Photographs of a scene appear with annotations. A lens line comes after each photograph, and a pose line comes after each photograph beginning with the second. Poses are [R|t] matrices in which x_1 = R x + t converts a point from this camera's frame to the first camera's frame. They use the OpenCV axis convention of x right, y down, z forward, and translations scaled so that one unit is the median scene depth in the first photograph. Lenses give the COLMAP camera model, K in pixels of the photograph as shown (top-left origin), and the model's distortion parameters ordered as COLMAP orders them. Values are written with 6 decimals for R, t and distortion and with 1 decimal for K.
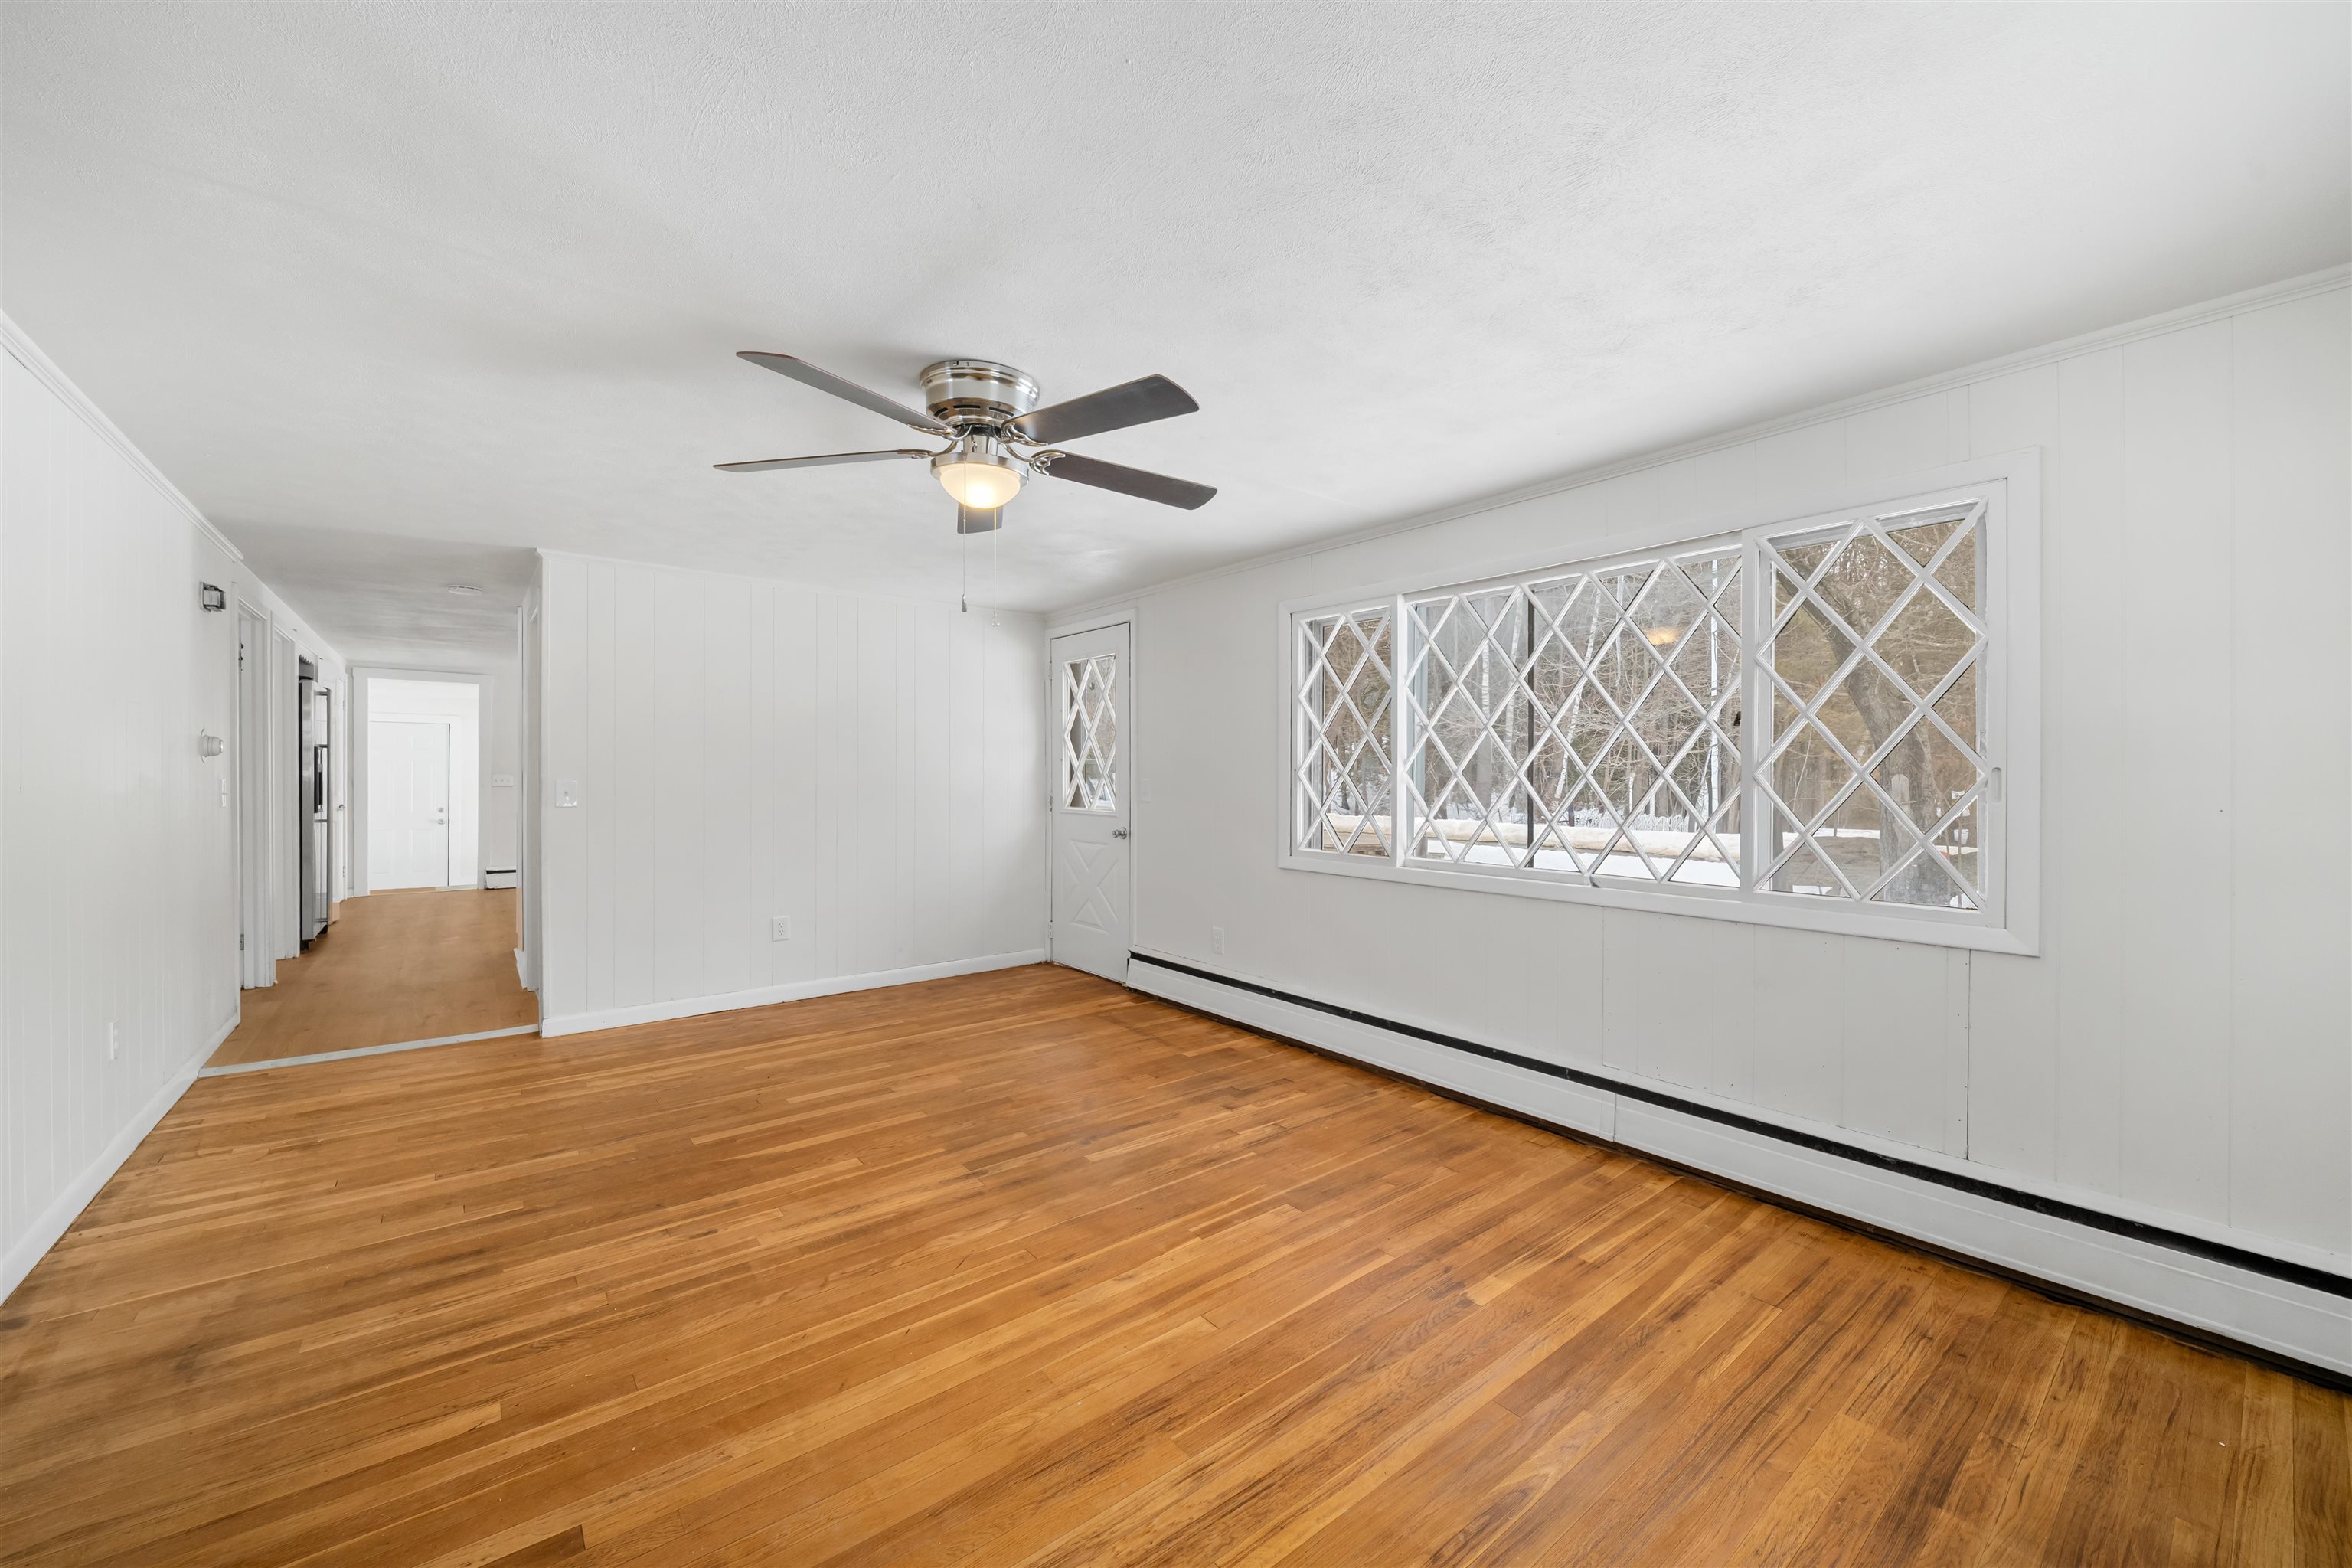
lens RADIAL K [[892.4, 0, 1177.2], [0, 892.4, 776.7], [0, 0, 1]] dist [0.012132, -0.009532]
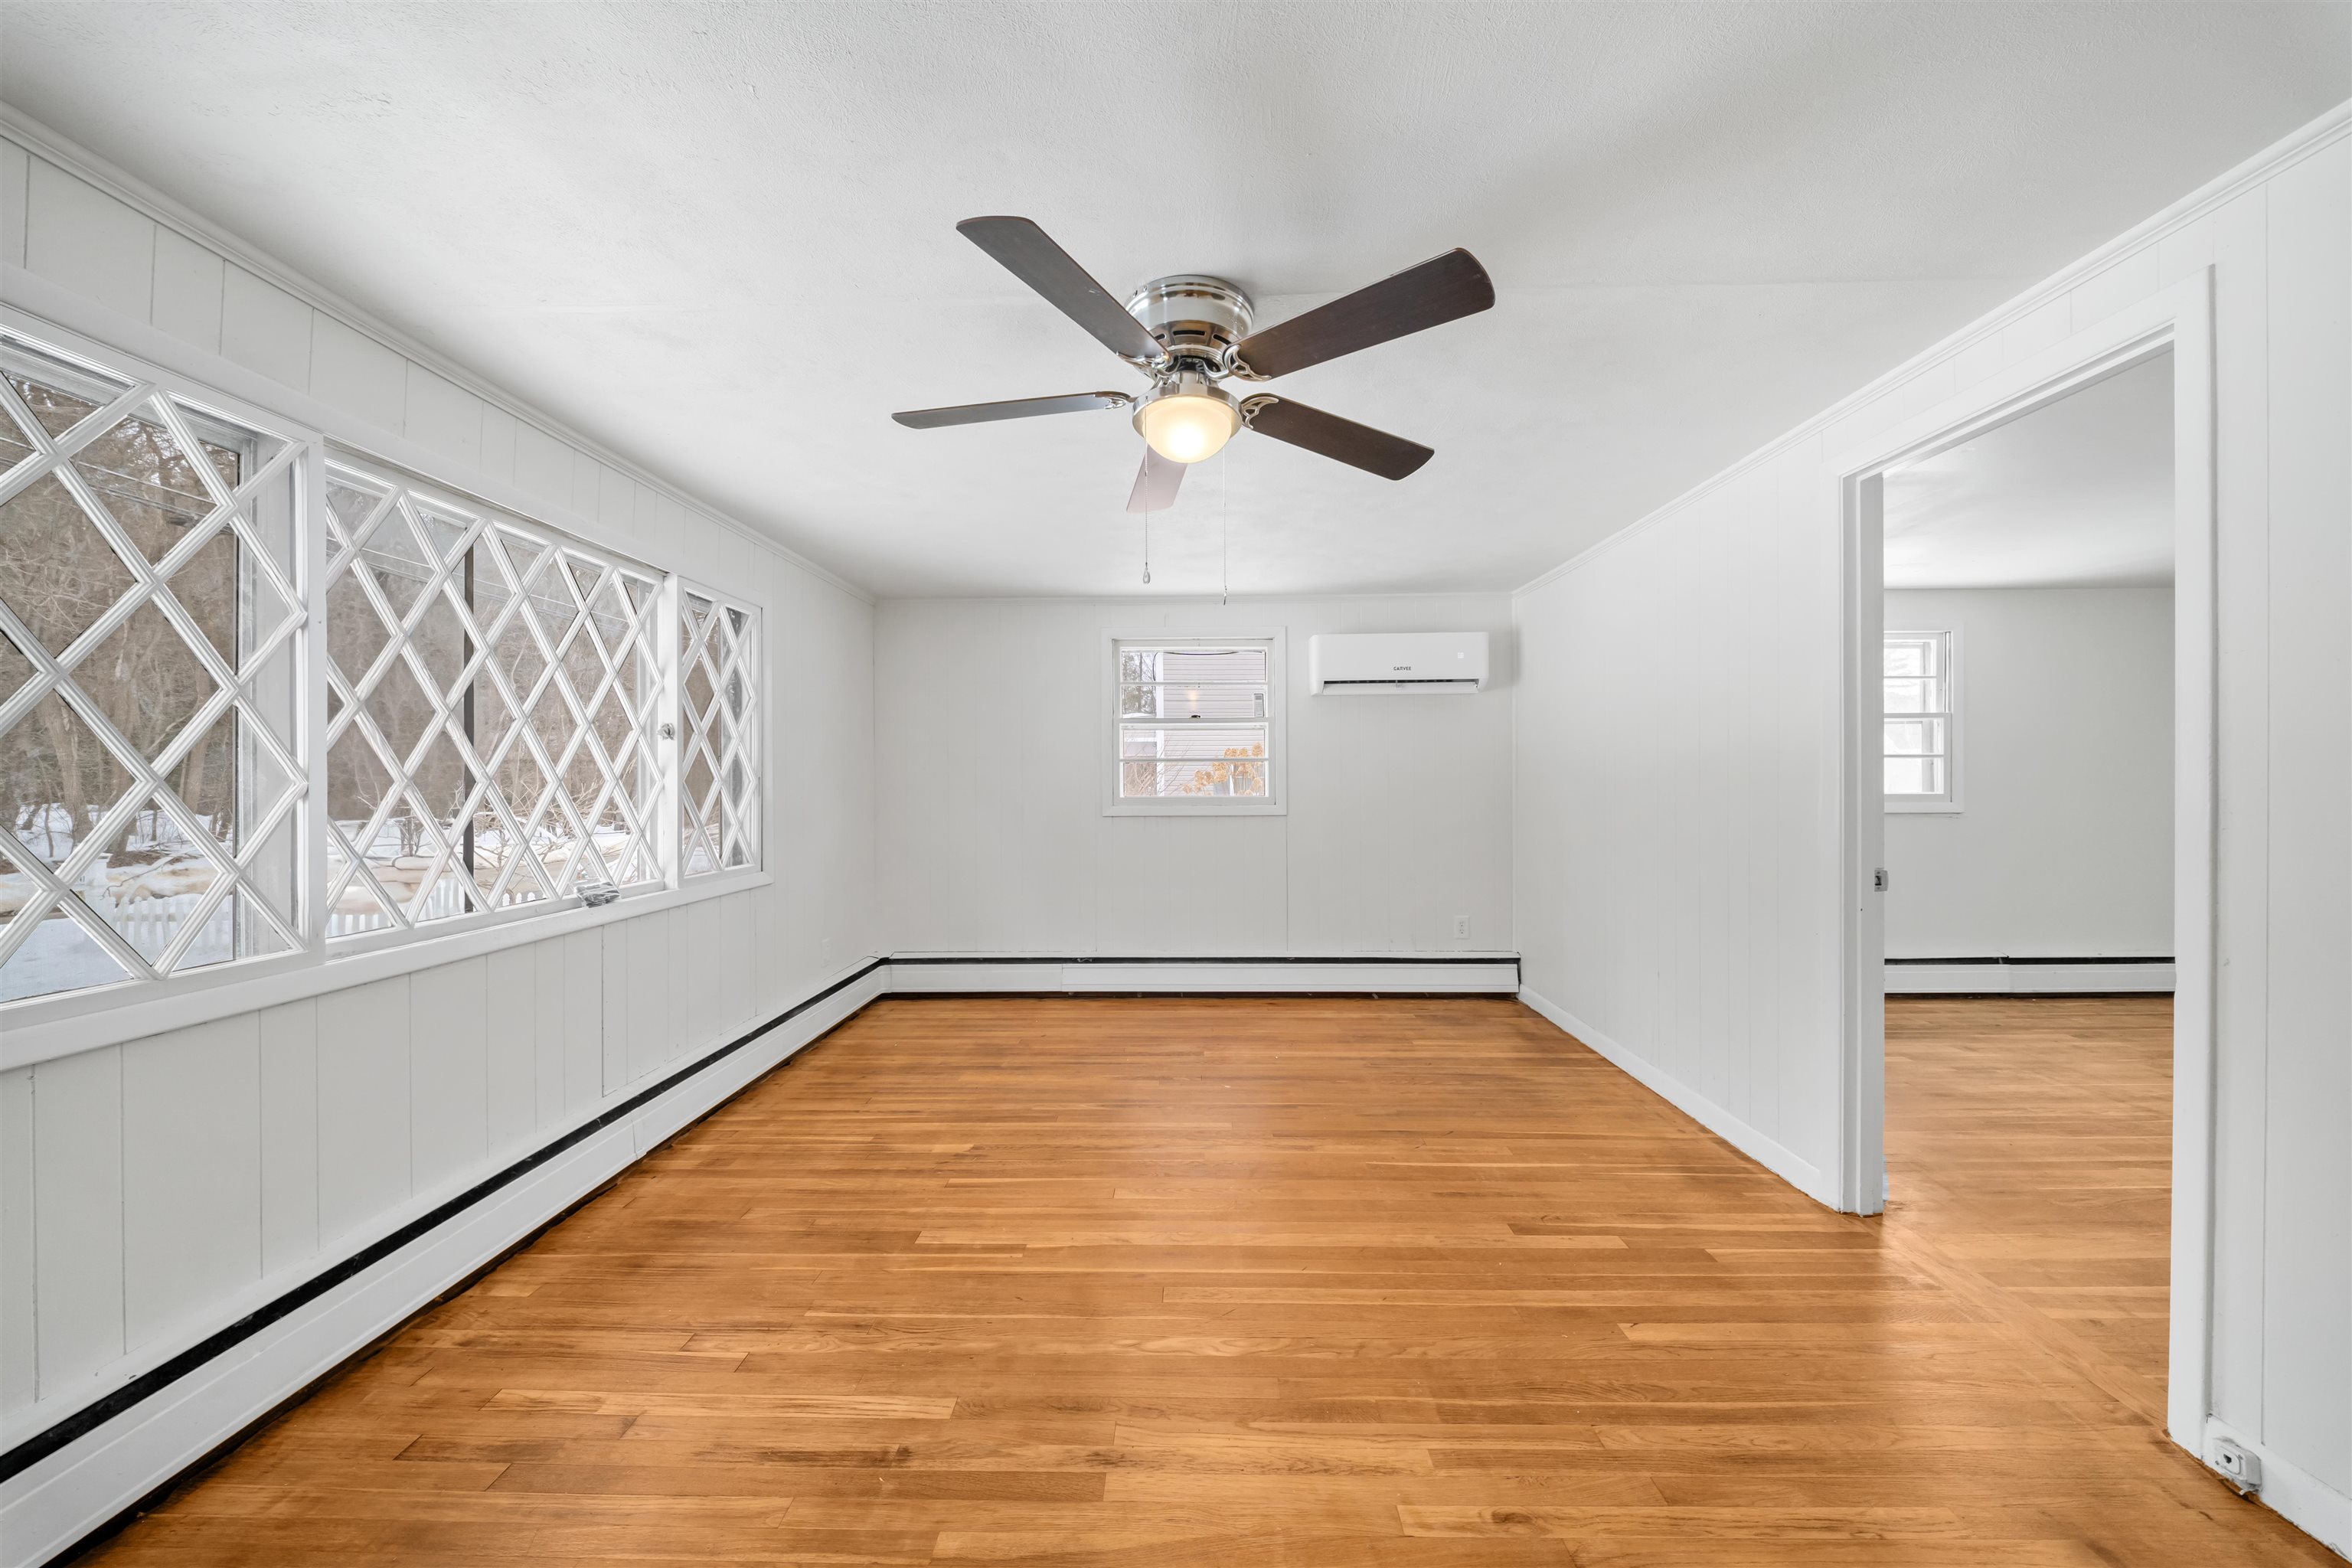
lens RADIAL K [[822.6, 0, 1176.0], [0, 822.6, 784.0], [0, 0, 1]] dist [0.009066, -0.007178]
pose [[-0.767972, -0.003315, 0.640475, -0.675616], [0.004229, 0.999939, 0.010247, -0.034299], [-0.640469, 0.010578, -0.767911, 1.507126]]
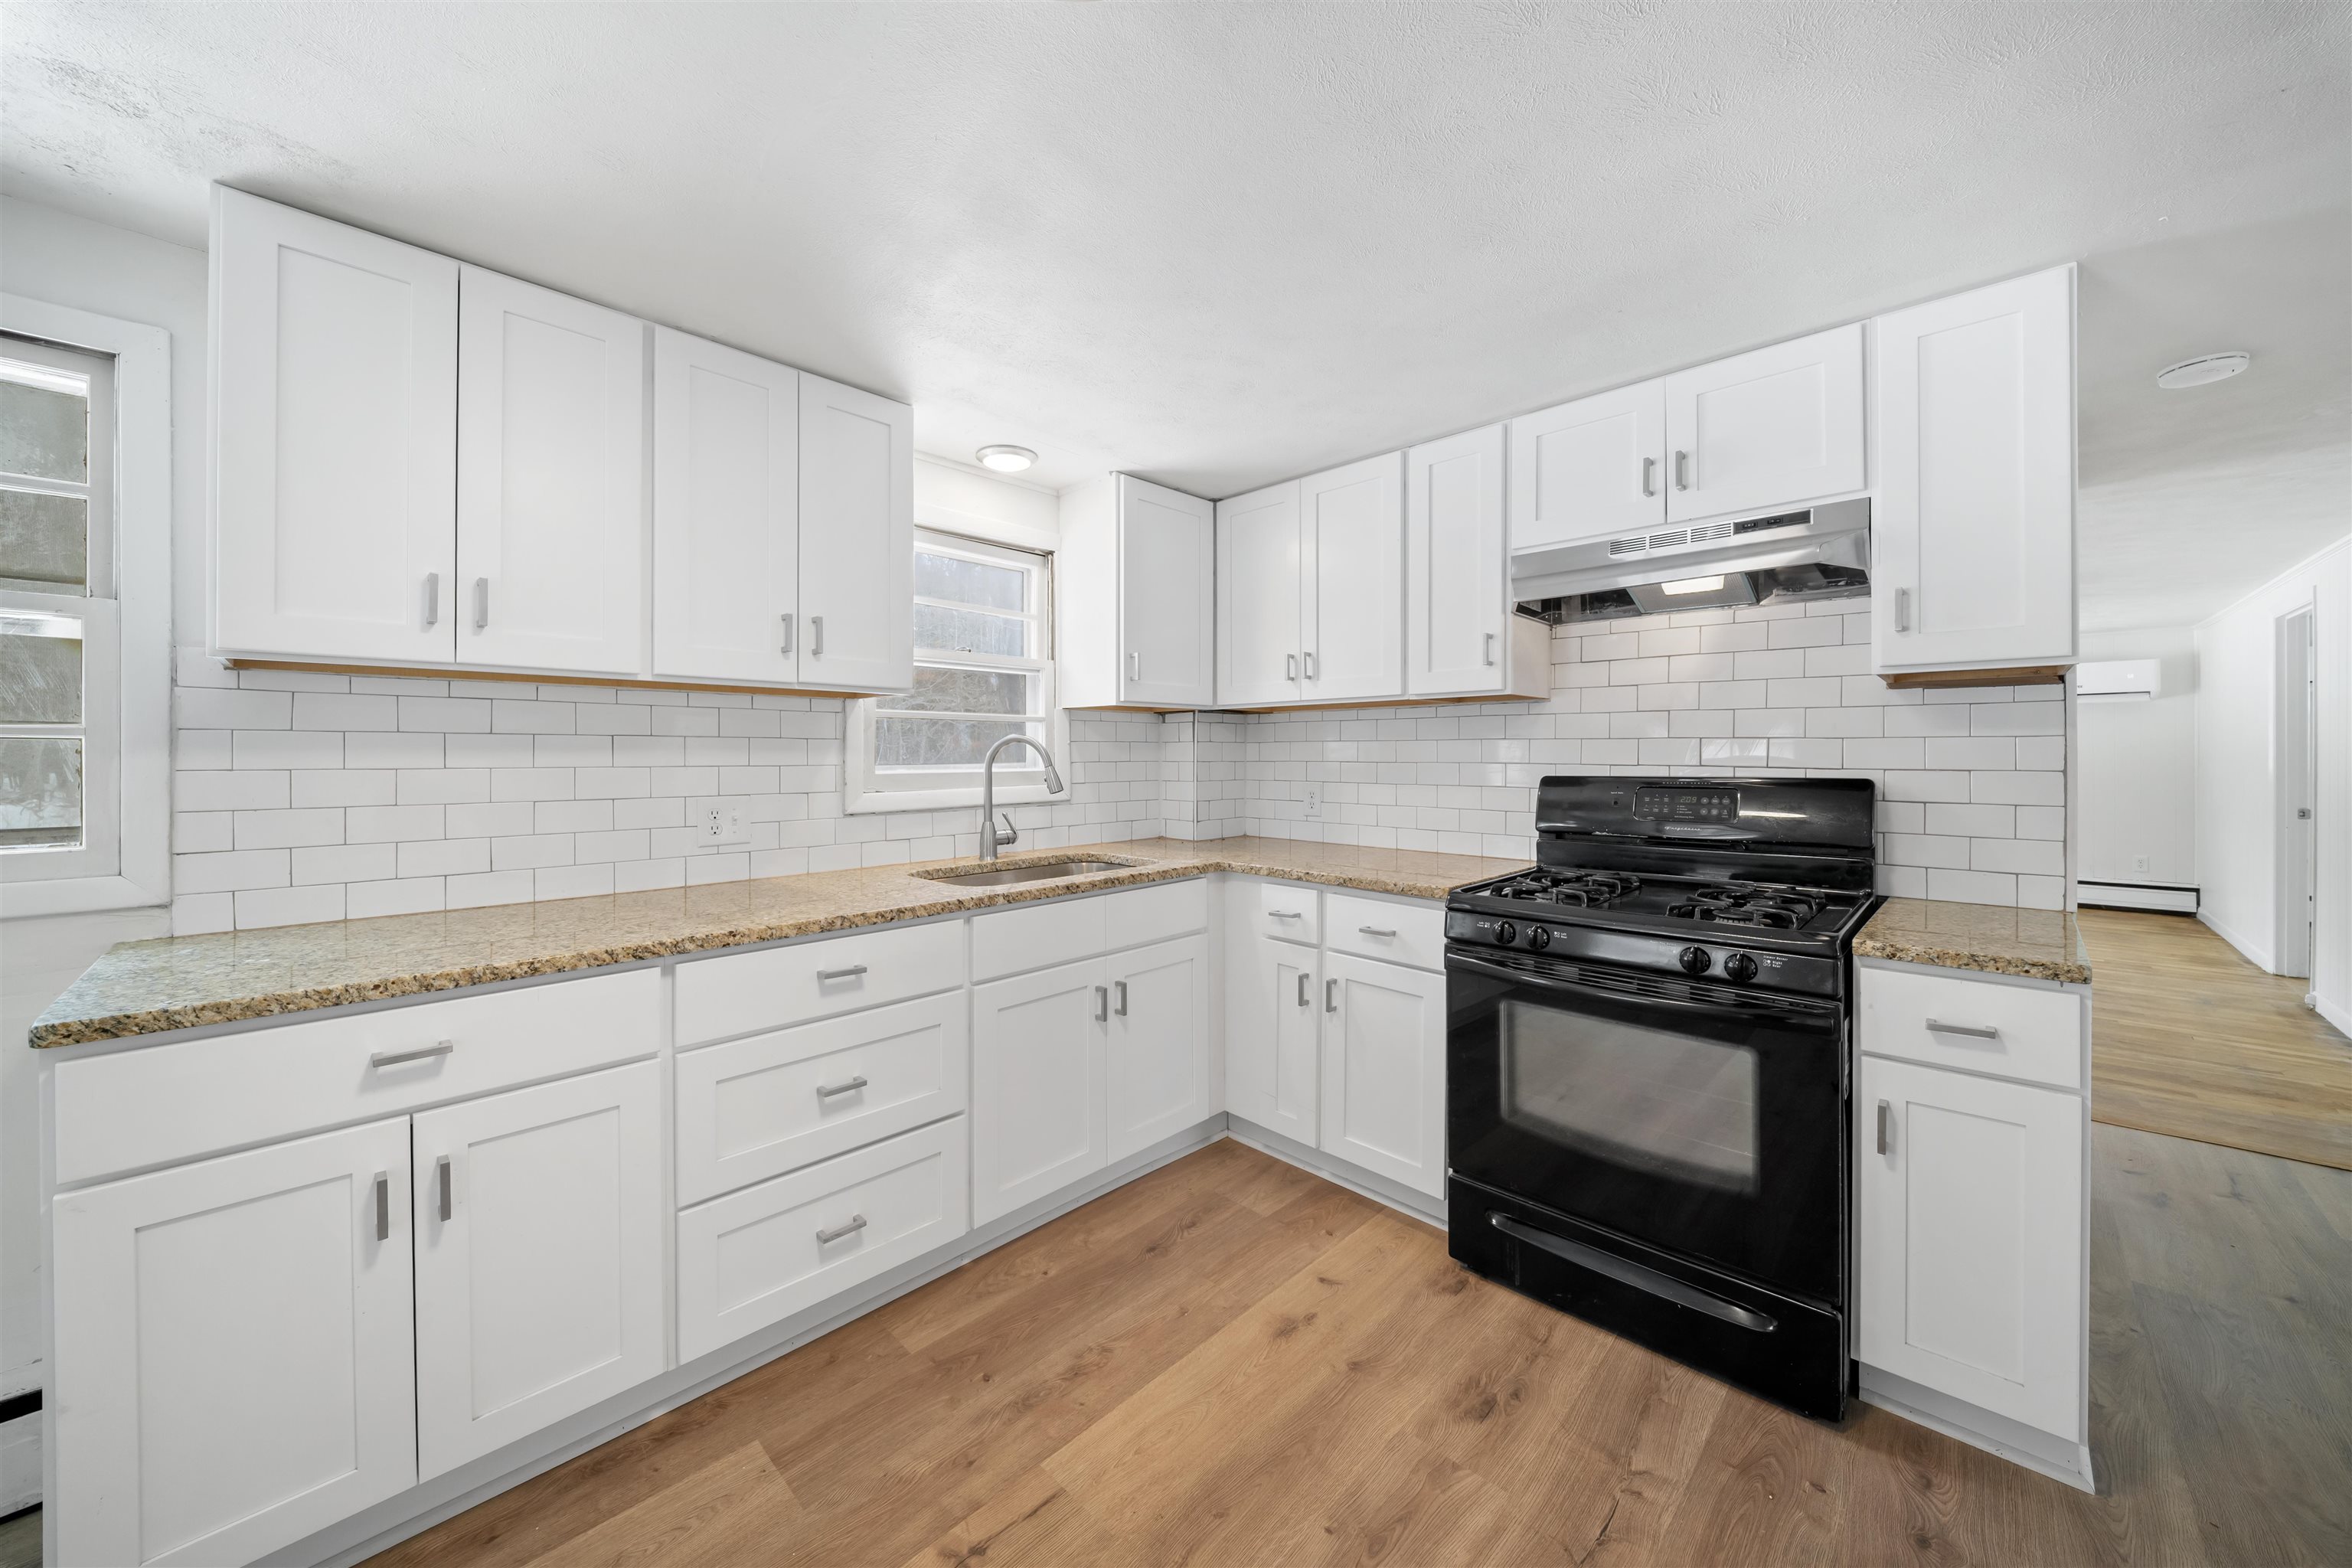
lens RADIAL K [[828.1, 0, 1175.1], [0, 828.1, 757.0], [0, 0, 1]] dist [0.001954, -0.004090]
pose [[-0.124212, -0.007667, 0.992226, -2.262201], [0.008152, 0.999929, 0.008747, -0.081225], [-0.992222, 0.009175, -0.124141, 3.119273]]
